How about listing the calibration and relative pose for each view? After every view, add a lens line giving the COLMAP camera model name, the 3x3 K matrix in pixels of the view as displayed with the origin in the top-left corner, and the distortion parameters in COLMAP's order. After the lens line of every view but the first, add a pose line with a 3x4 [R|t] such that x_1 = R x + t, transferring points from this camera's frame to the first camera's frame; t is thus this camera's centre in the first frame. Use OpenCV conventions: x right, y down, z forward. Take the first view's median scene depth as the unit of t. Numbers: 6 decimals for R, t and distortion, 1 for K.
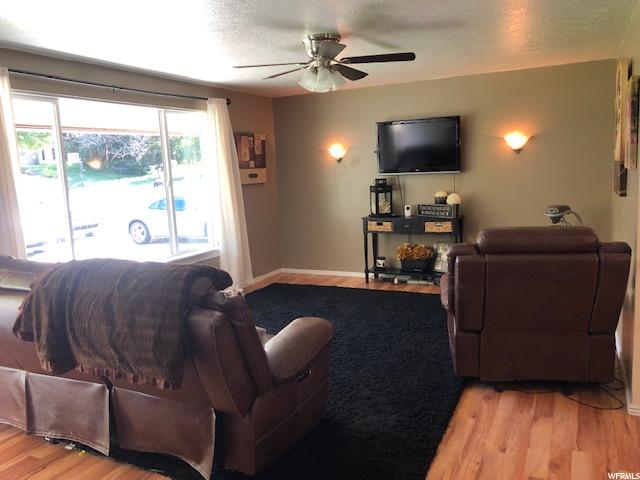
lens RADIAL K [[538.8, 0, 320.0], [0, 538.8, 240.0], [0, 0, 1]] dist [0.096172, 0.000757]
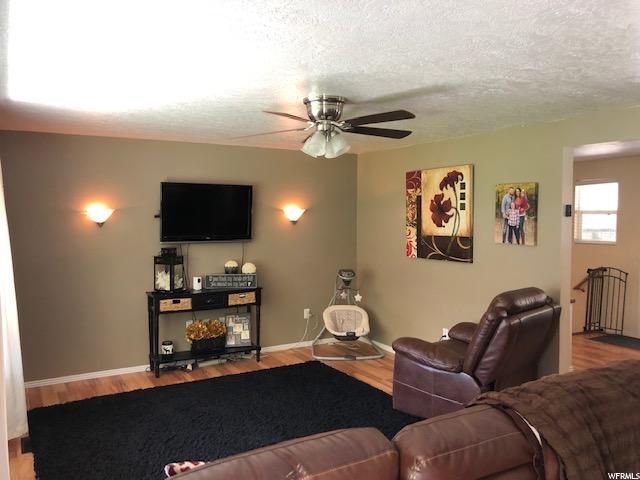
lens RADIAL K [[538.8, 0, 320.0], [0, 538.8, 240.0], [0, 0, 1]] dist [0.096172, 0.000757]
pose [[0.554148, -0.002805, 0.832413, -0.468308], [0.090903, 0.994218, -0.057165, -0.056556], [-0.827440, 0.107347, 0.551199, 0.339201]]
